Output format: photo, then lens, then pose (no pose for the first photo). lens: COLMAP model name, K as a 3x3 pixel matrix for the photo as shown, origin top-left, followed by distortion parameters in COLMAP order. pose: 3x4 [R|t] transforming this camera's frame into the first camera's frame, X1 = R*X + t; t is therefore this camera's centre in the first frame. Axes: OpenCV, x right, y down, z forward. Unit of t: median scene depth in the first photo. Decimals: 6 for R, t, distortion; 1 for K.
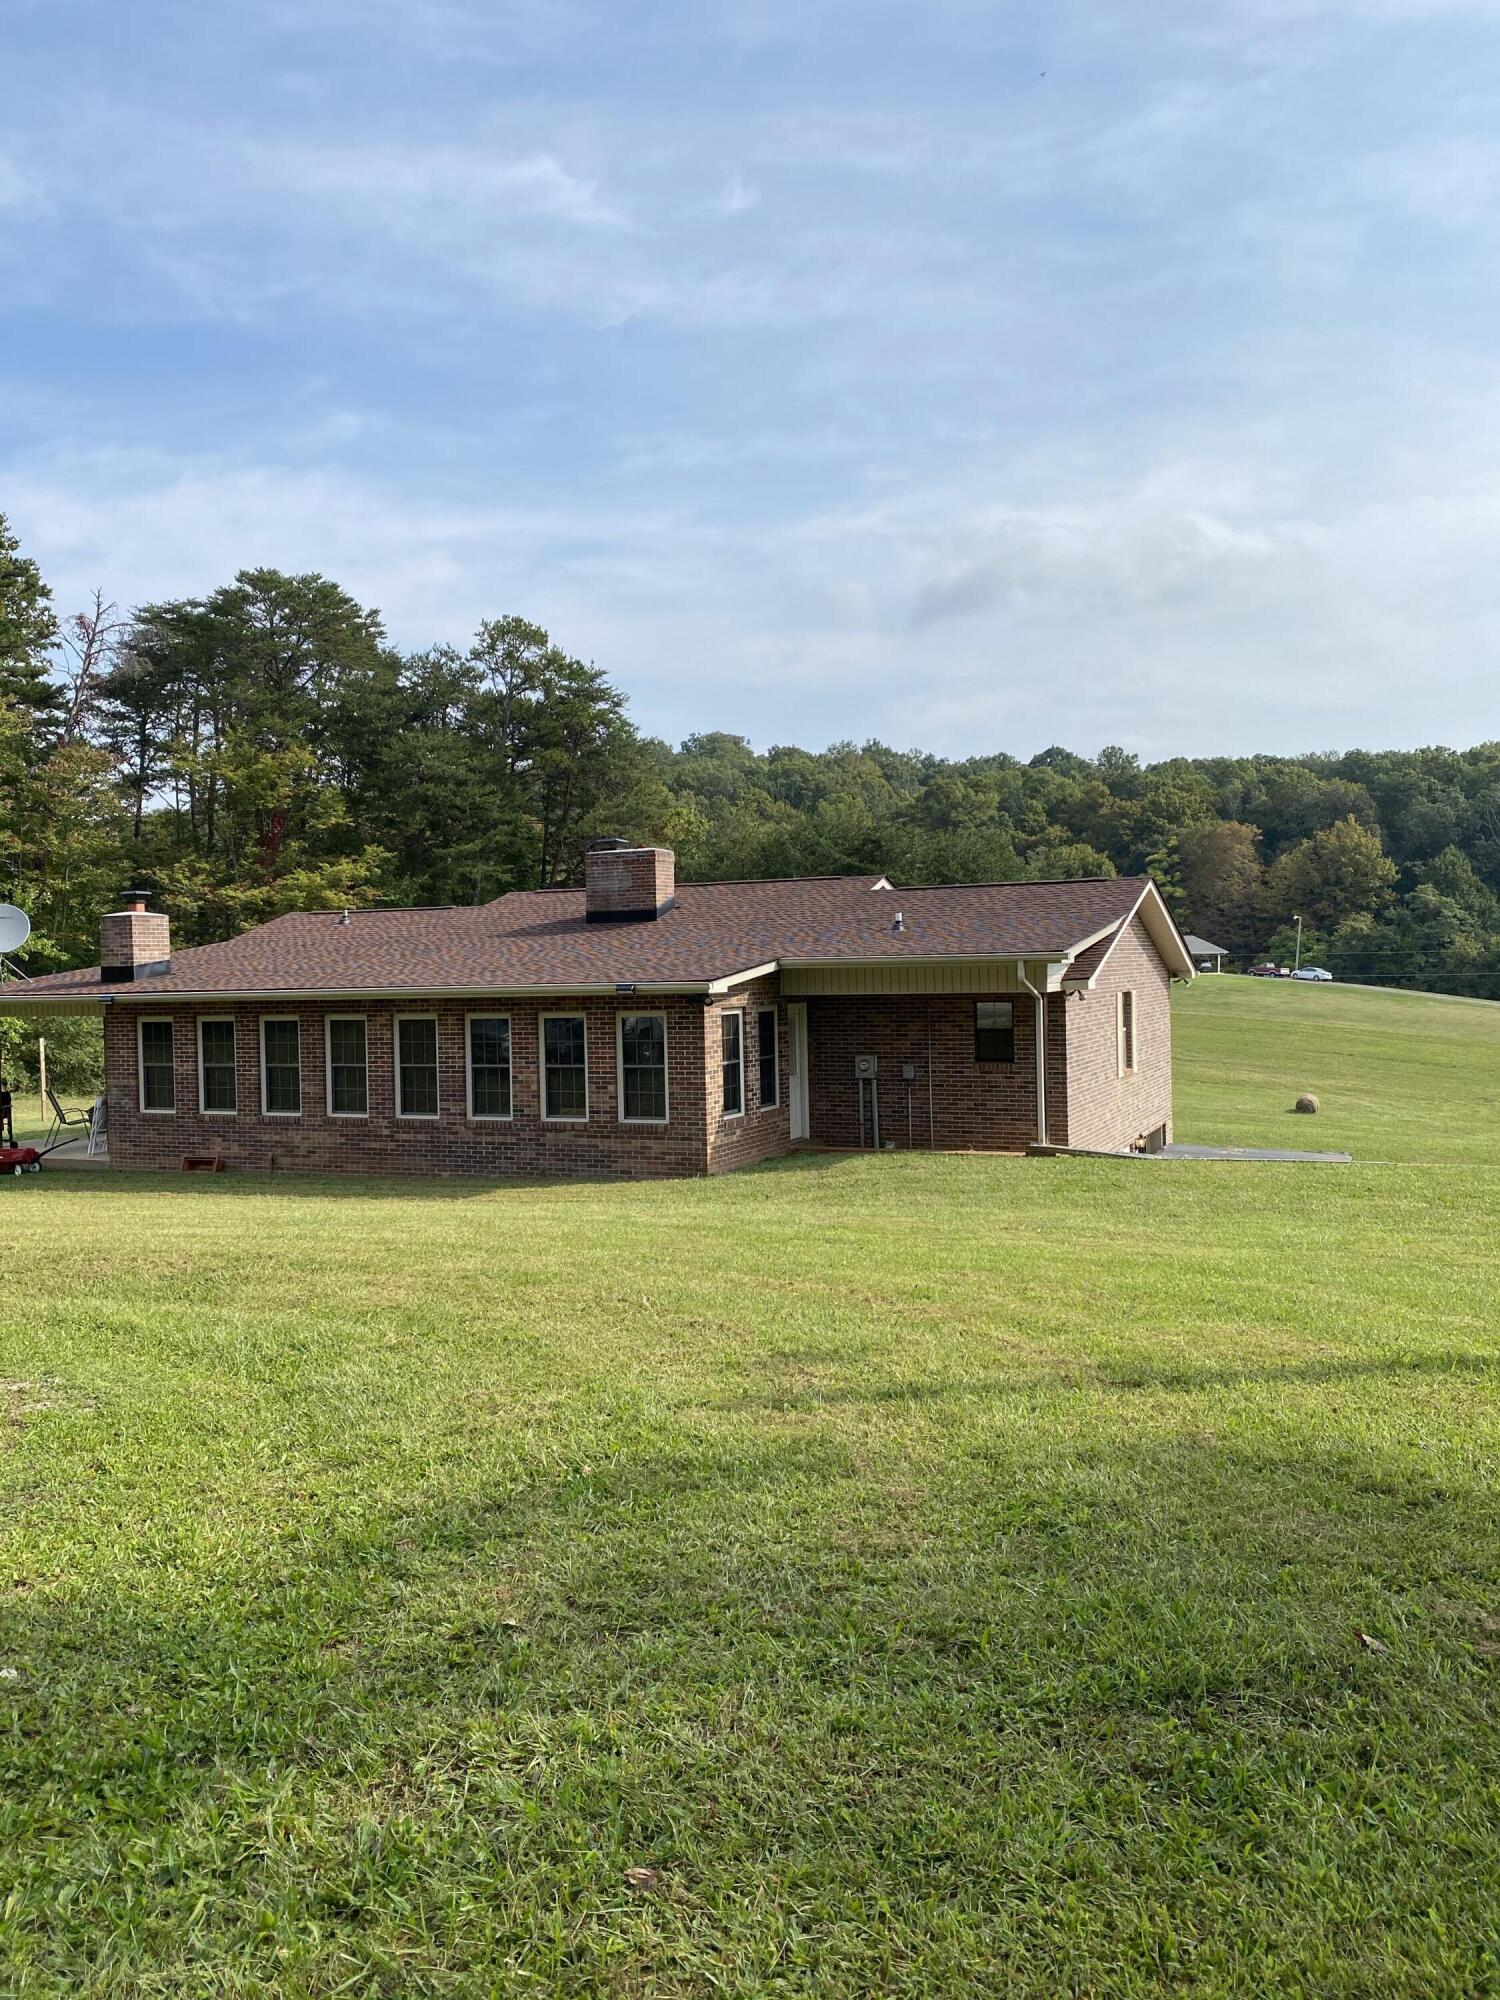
lens RADIAL K [[1545.6, 0, 750.0], [0, 1545.6, 1000.0], [0, 0, 1]] dist [0.106060, -0.253157]
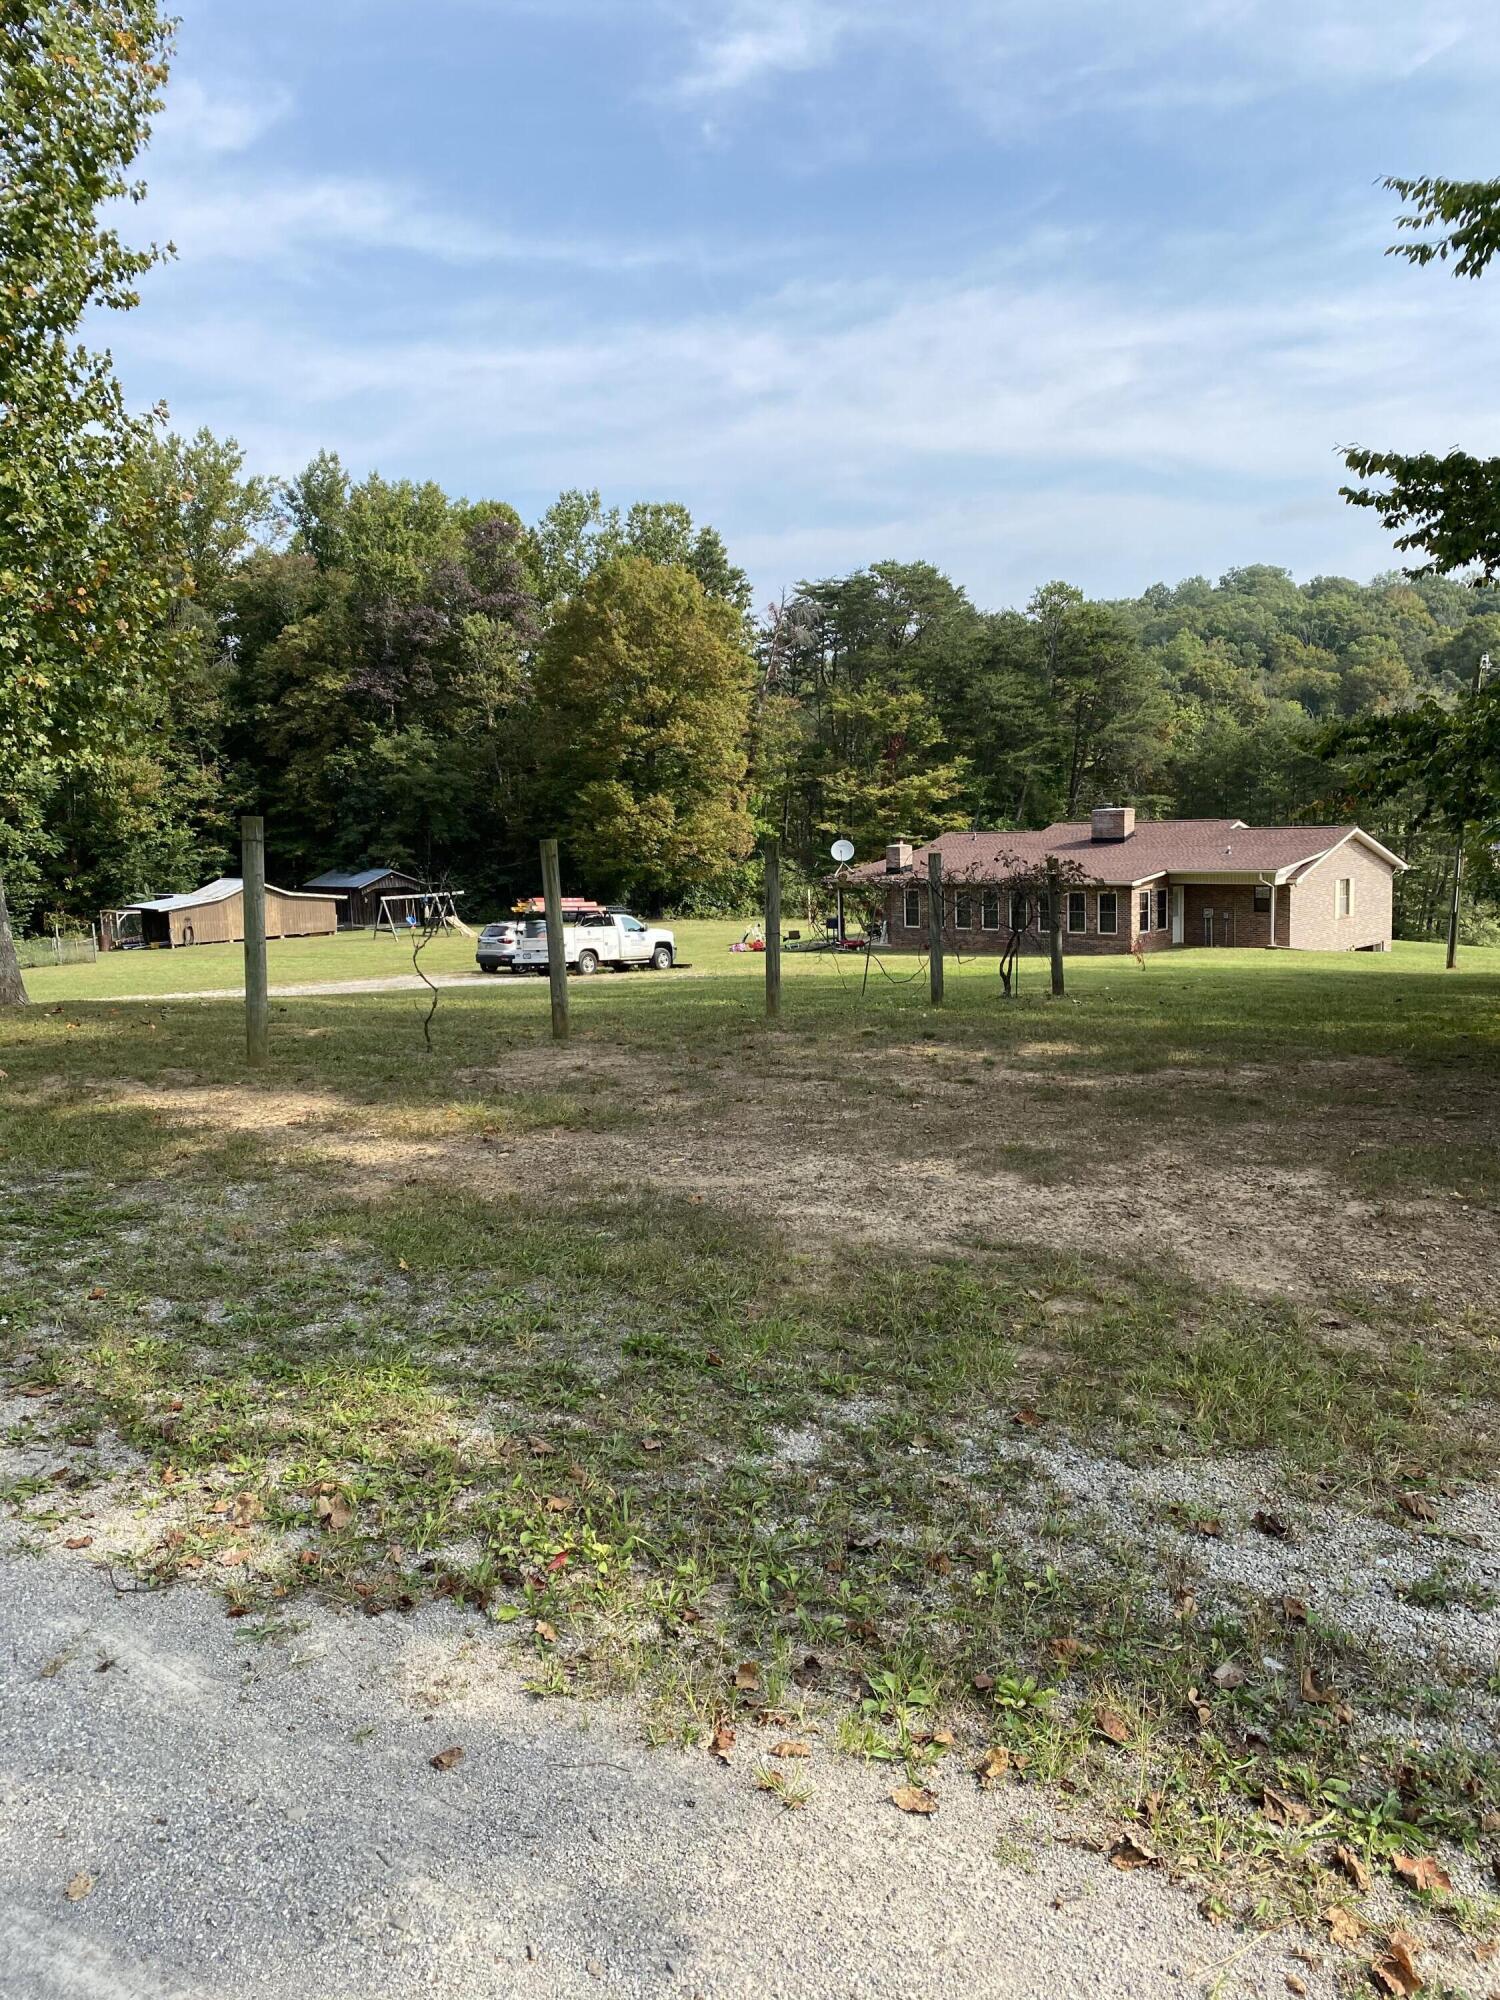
lens RADIAL K [[1545.6, 0, 750.0], [0, 1545.6, 1000.0], [0, 0, 1]] dist [0.106060, -0.253157]
pose [[0.943475, 0.033400, -0.329755, 0.069415], [0.003047, 0.993993, 0.109397, -0.029709], [0.331428, -0.104218, 0.937707, -0.502047]]
